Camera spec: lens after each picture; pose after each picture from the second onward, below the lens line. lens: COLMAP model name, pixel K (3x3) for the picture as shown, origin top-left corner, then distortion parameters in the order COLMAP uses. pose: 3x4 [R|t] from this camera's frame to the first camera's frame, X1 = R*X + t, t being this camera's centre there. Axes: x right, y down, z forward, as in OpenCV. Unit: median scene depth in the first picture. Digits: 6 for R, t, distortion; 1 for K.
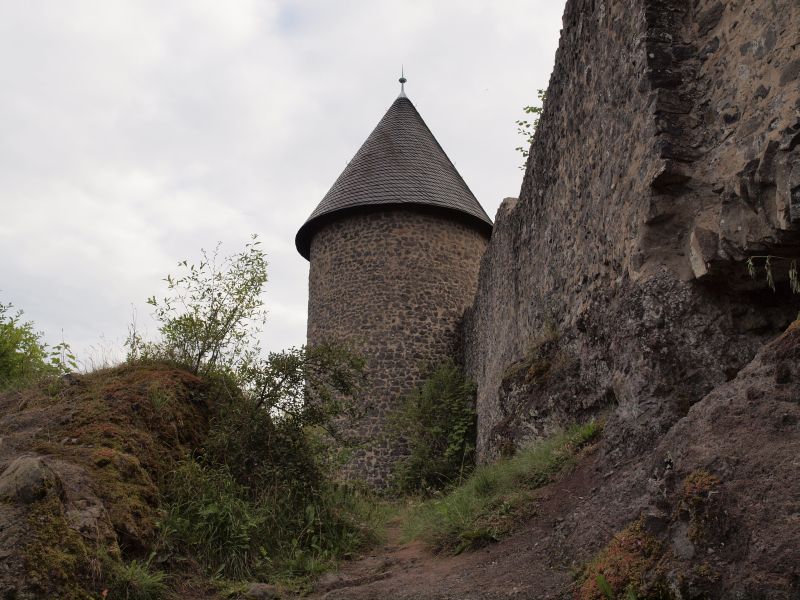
lens RADIAL K [[860.1, 0, 398.9], [0, 860.1, 297.7], [0, 0, 1]] dist [-0.026689, 0.000000]
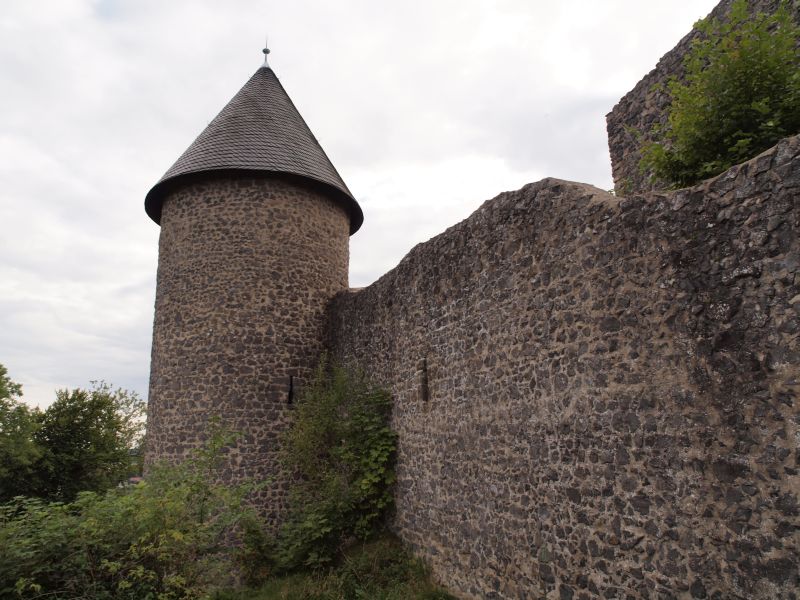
lens RADIAL K [[571.0, 0, 395.5], [0, 571.0, 299.2], [0, 0, 1]] dist [-0.121842, 0.087932]
pose [[0.932440, 0.051636, 0.357616, -0.088406], [-0.080292, 0.994601, 0.065741, -0.024507], [-0.352291, -0.090013, 0.931552, 0.386939]]
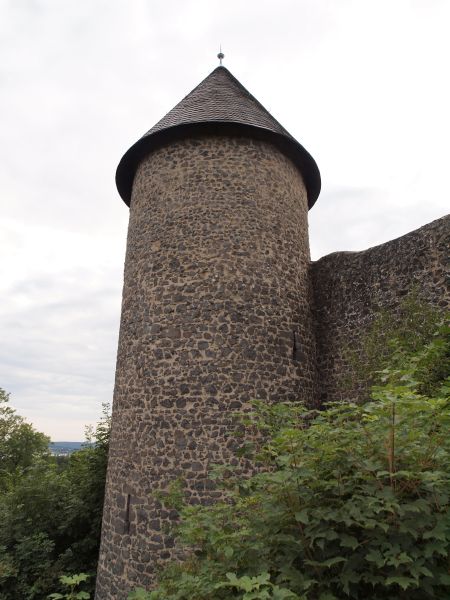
lens RADIAL K [[428.3, 0, 224.0], [0, 428.3, 297.2], [0, 0, 1]] dist [-0.121842, 0.087932]
pose [[0.880906, 0.149104, 0.449190, -0.230541], [-0.149604, 0.988140, -0.034614, 0.092355], [-0.449024, -0.036709, 0.892765, 0.617270]]
